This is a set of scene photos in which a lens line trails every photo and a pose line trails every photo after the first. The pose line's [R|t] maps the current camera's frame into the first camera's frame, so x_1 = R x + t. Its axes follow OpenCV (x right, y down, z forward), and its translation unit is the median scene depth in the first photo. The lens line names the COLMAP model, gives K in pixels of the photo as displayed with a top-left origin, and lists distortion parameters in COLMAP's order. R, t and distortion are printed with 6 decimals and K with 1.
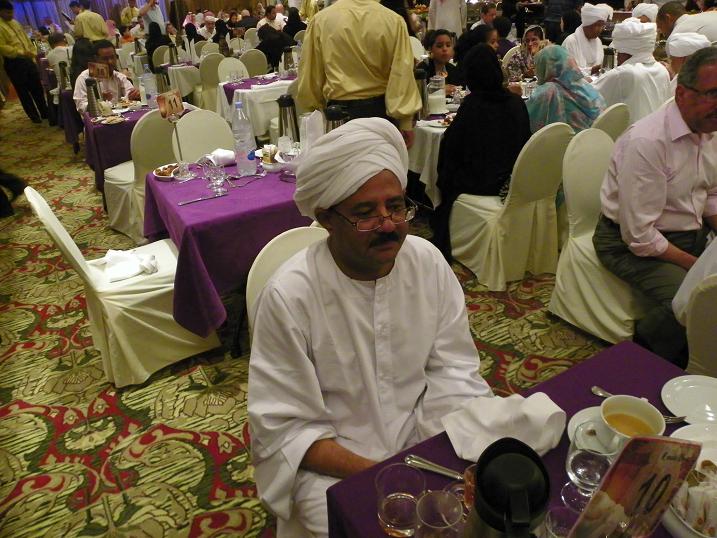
lens RADIAL K [[597.2, 0, 358.5], [0, 597.2, 269.0], [0, 0, 1]] dist [-0.139907, 0.002666]
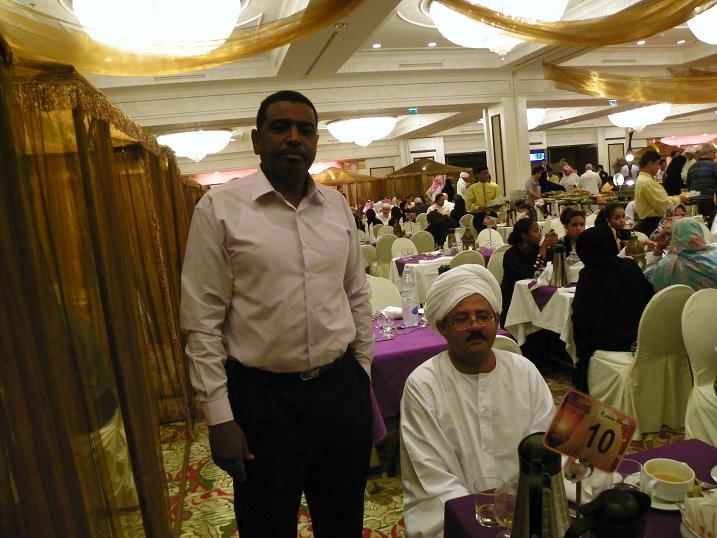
lens RADIAL K [[565.4, 0, 358.5], [0, 565.4, 269.0], [0, 0, 1]] dist [-0.156838, 0.125917]
pose [[0.958920, -0.010908, -0.283467, 0.038585], [-0.071411, 0.957798, -0.278429, 0.048634], [0.274541, 0.287234, 0.917673, -0.124753]]
